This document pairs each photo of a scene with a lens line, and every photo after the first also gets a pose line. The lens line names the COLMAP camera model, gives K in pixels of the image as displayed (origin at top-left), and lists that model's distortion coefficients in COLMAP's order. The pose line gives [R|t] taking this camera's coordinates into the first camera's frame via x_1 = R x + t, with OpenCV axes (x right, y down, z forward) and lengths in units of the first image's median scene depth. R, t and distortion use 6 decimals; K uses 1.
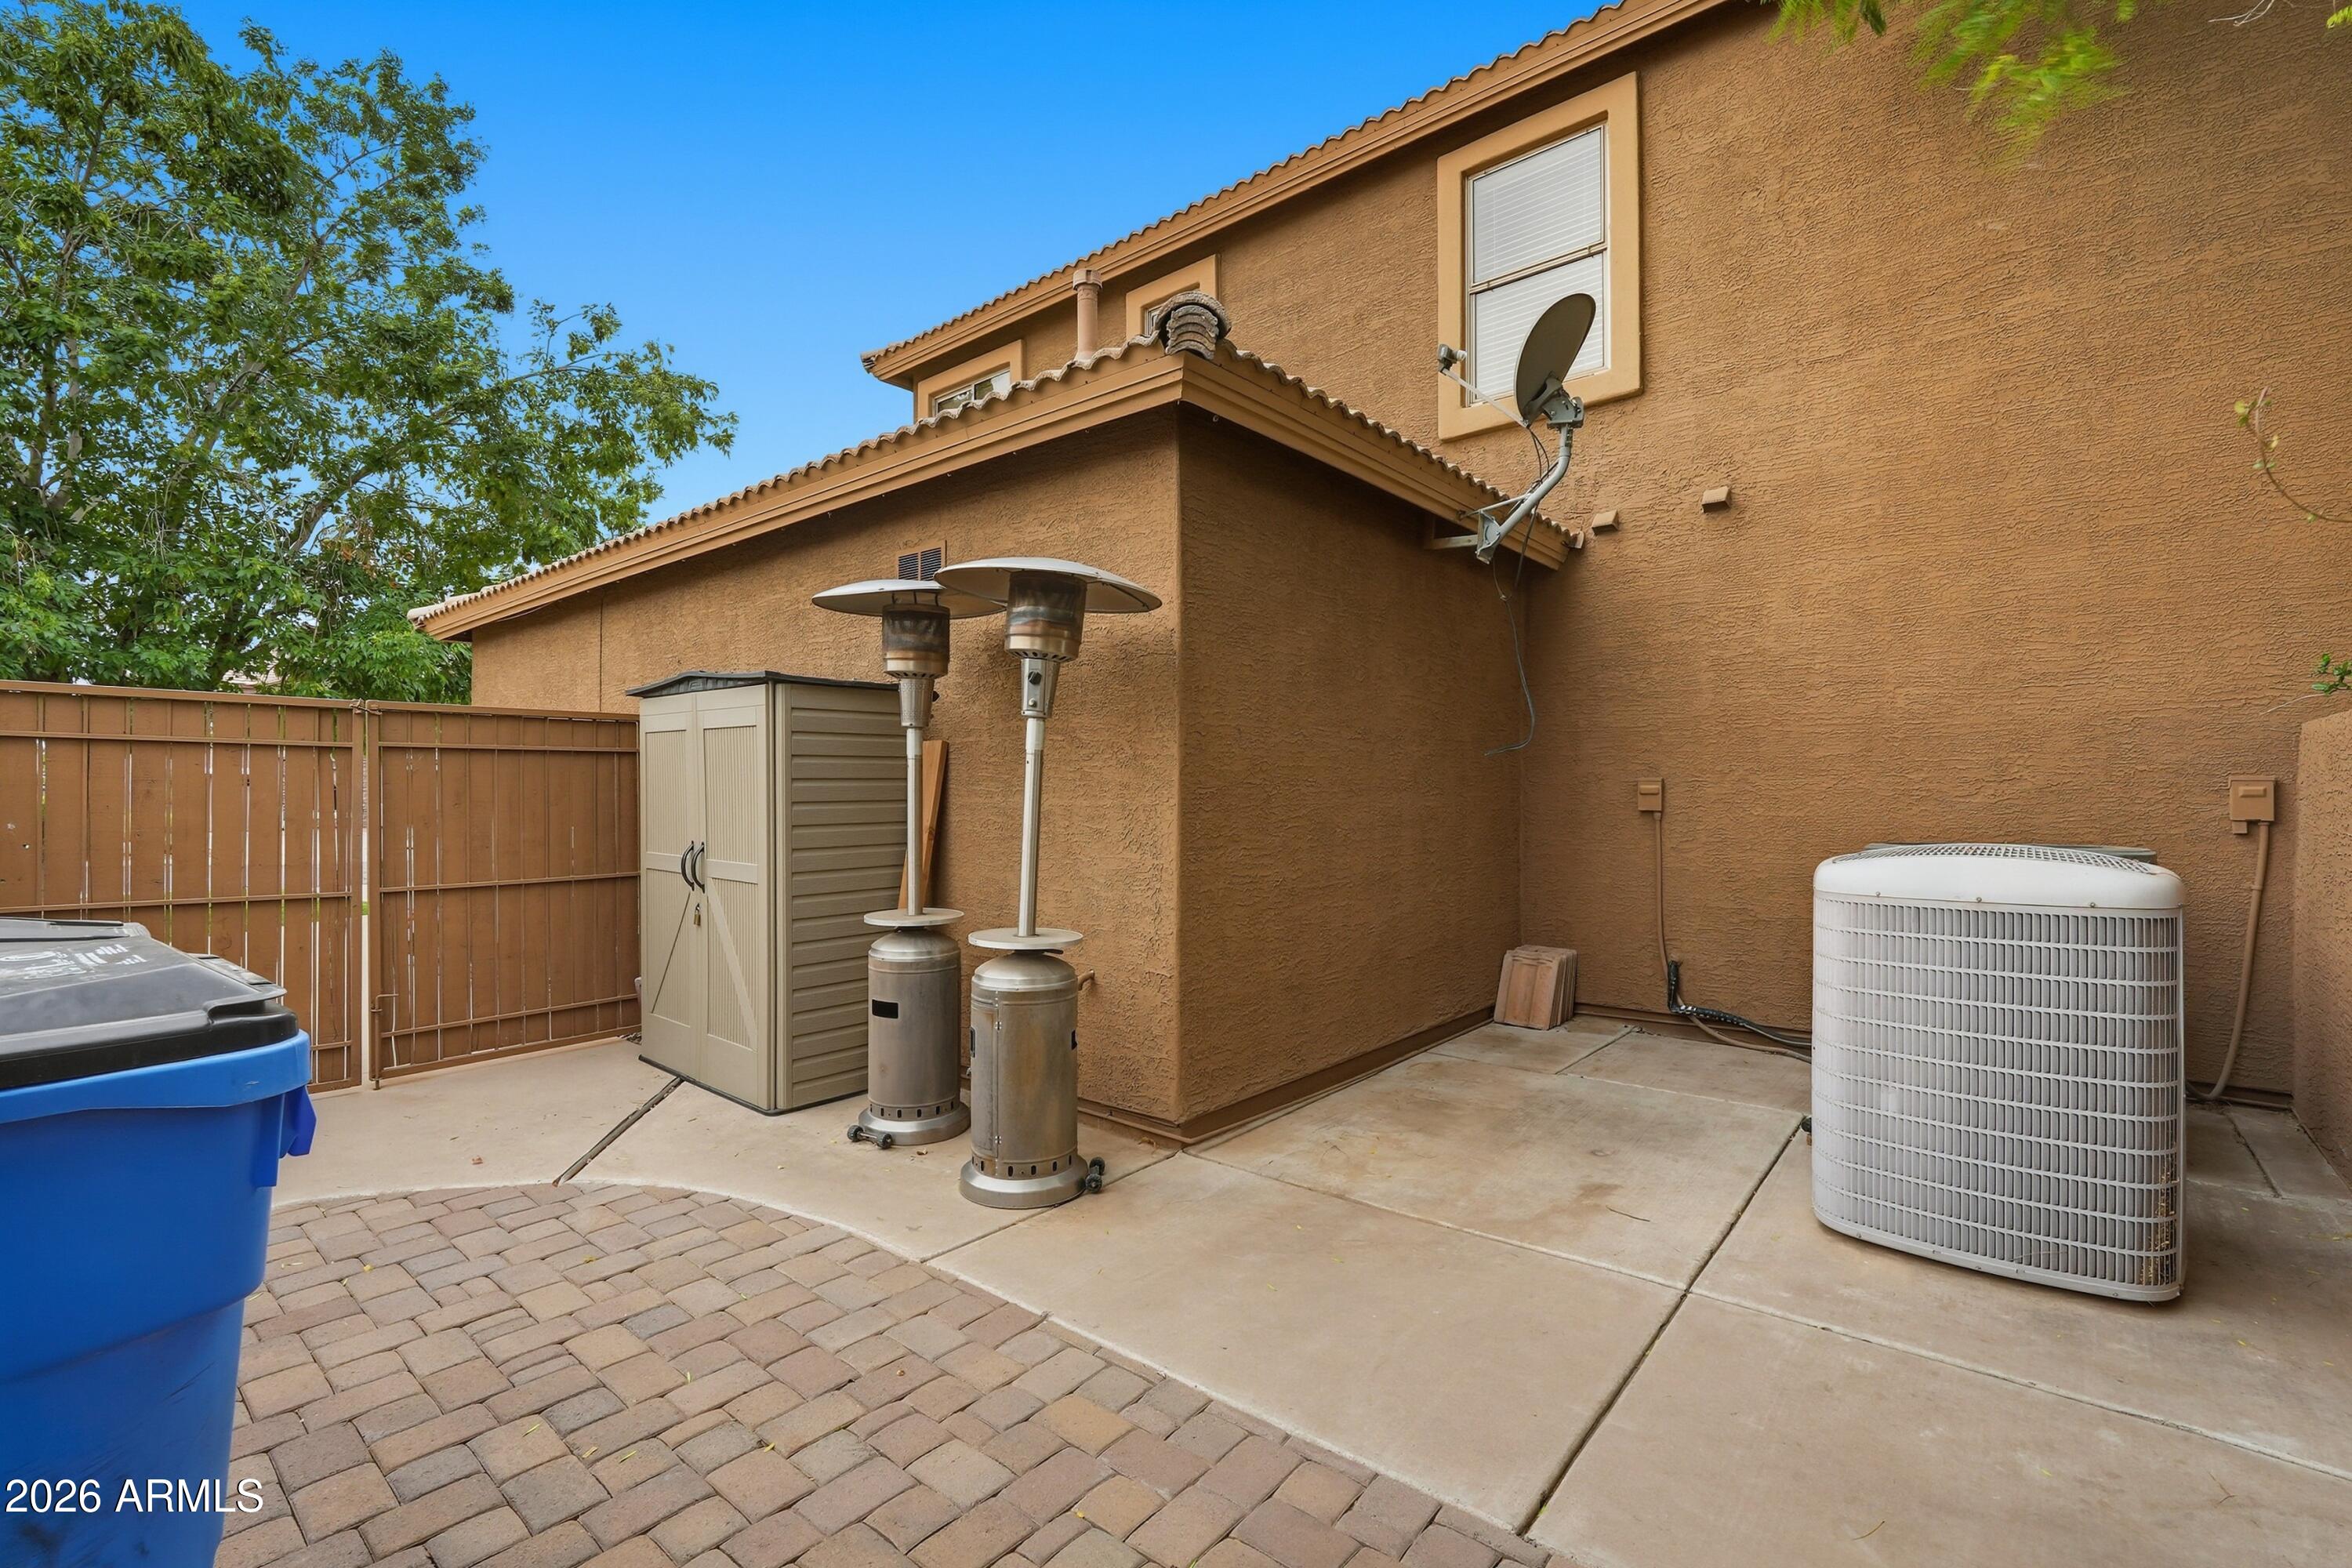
lens RADIAL K [[1043.4, 0, 1172.3], [0, 1043.4, 784.0], [0, 0, 1]] dist [-0.017427, 0.007638]
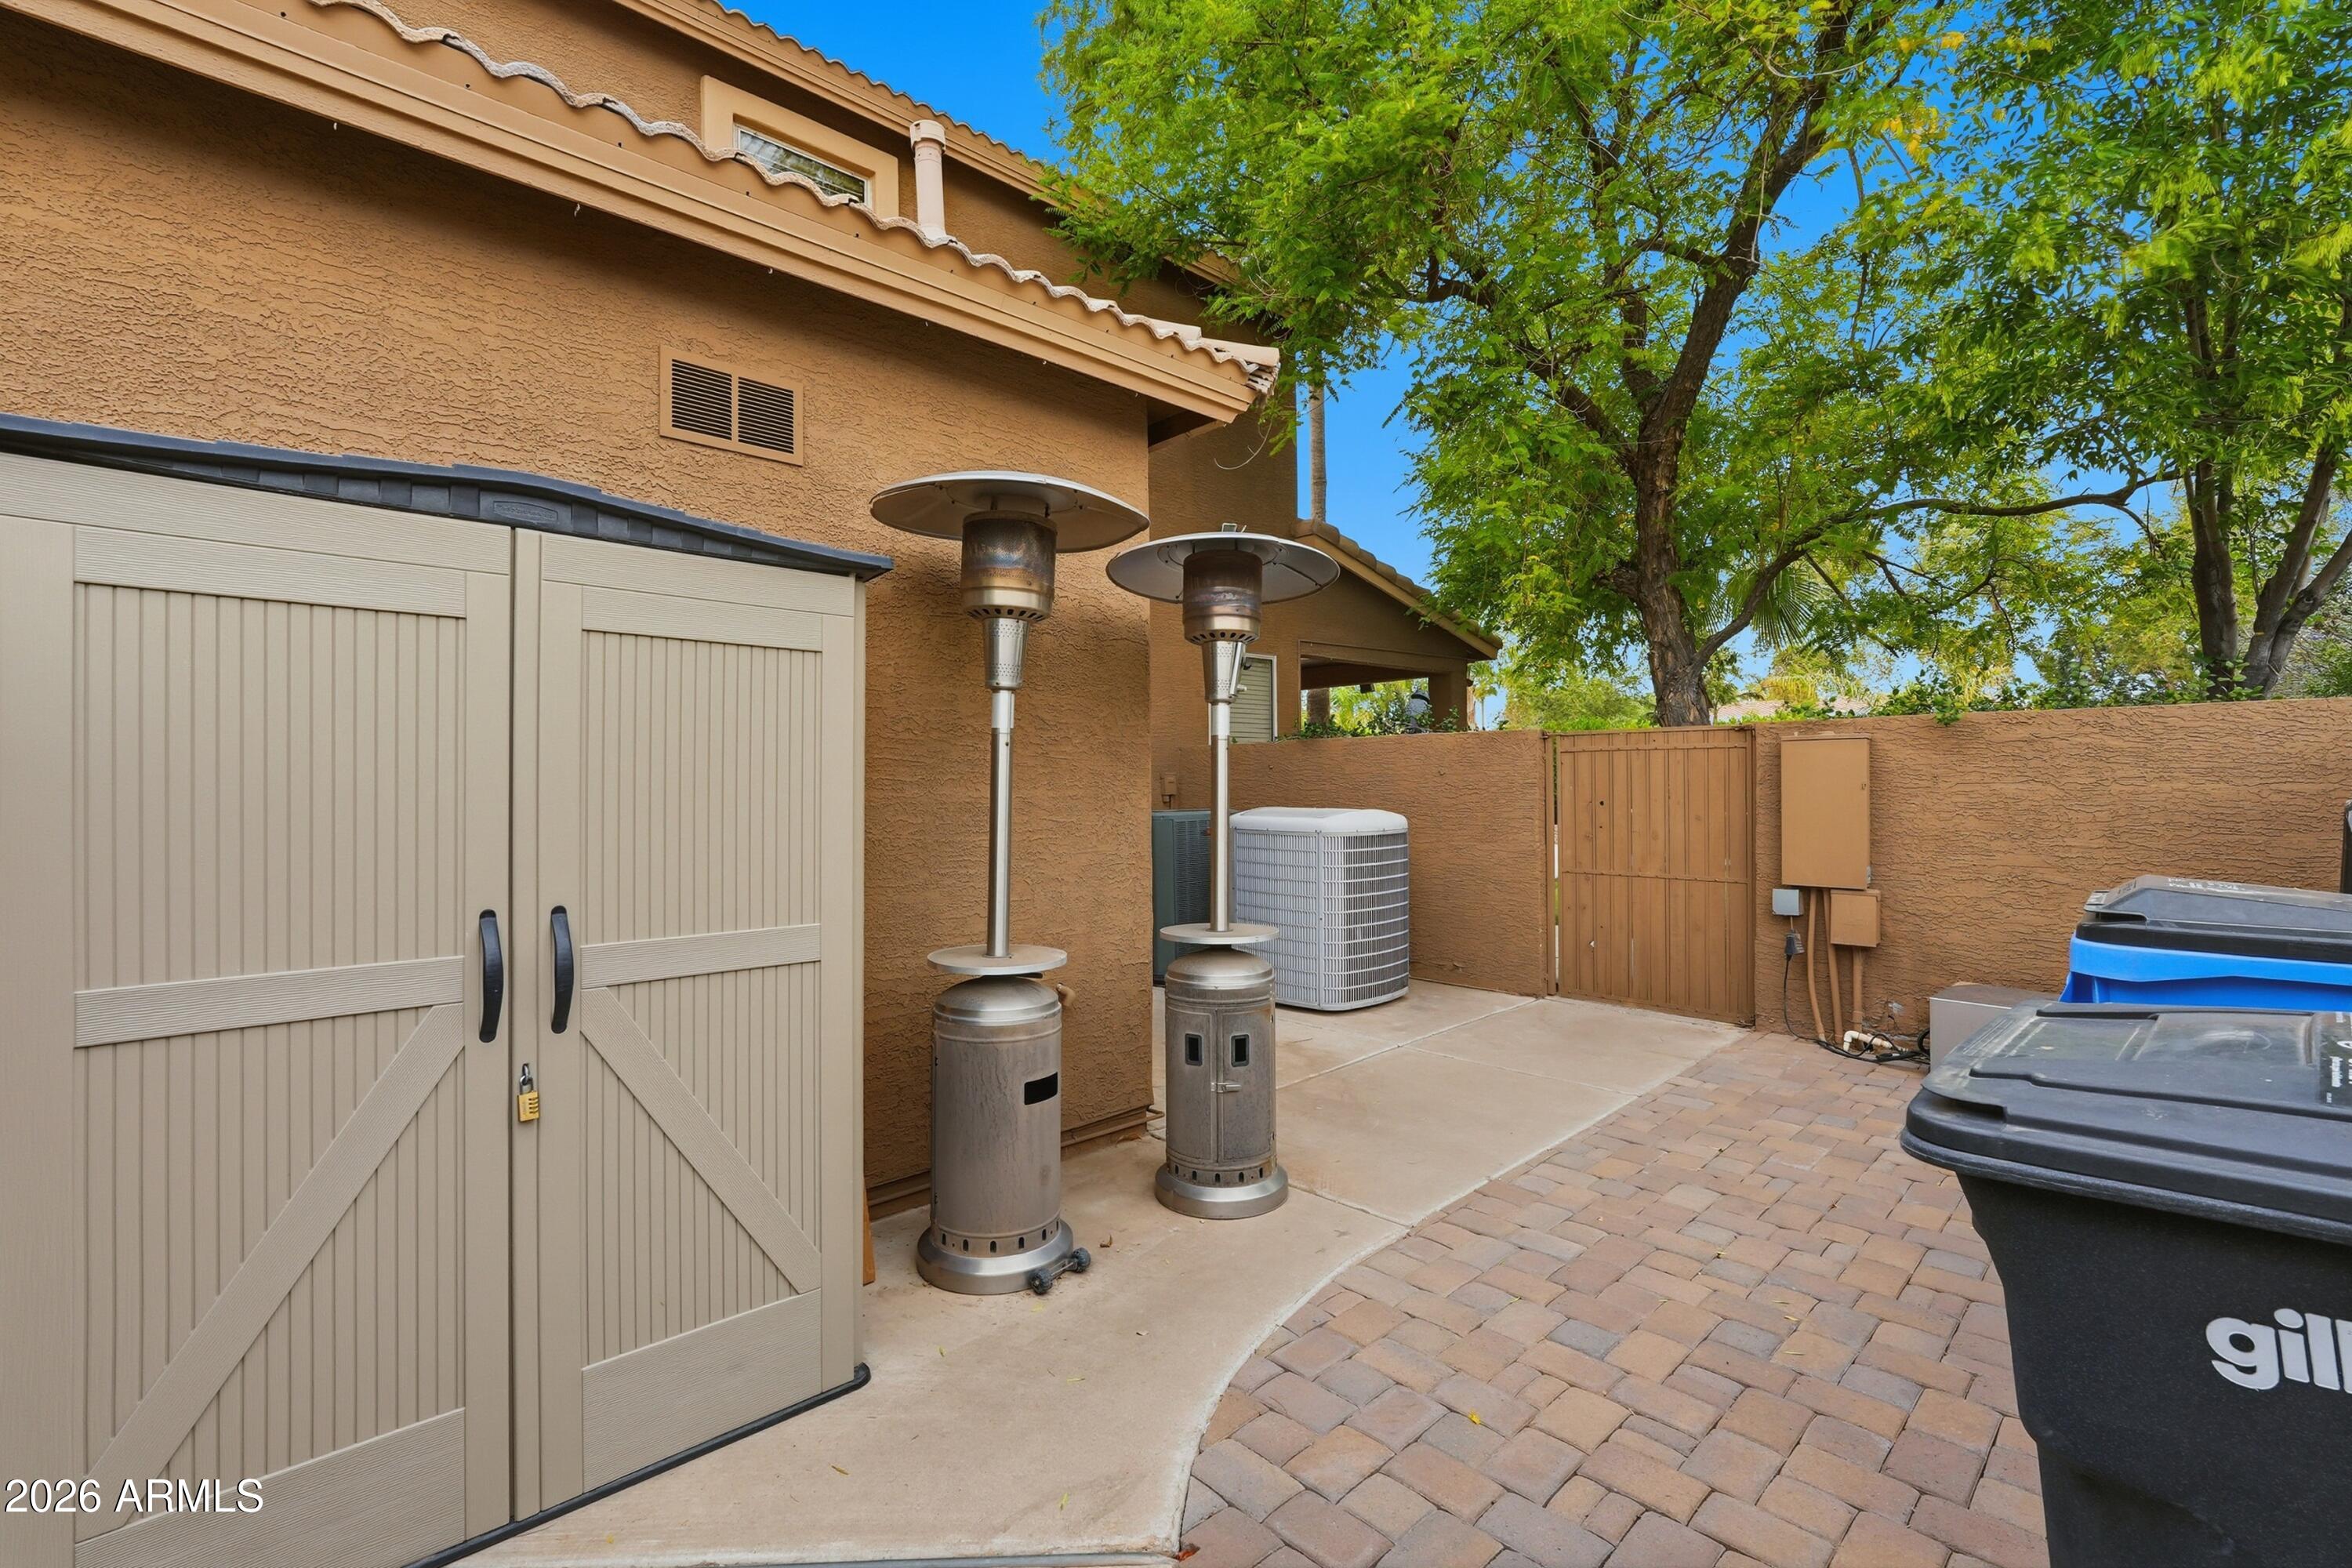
lens RADIAL K [[1043.4, 0, 1173.5], [0, 1043.4, 777.8], [0, 0, 1]] dist [-0.017427, 0.007638]
pose [[0.097201, 0.000954, 0.995264, -1.225515], [-0.001438, 0.999999, -0.000818, 0.007119], [-0.995264, -0.001352, 0.097202, 1.064667]]
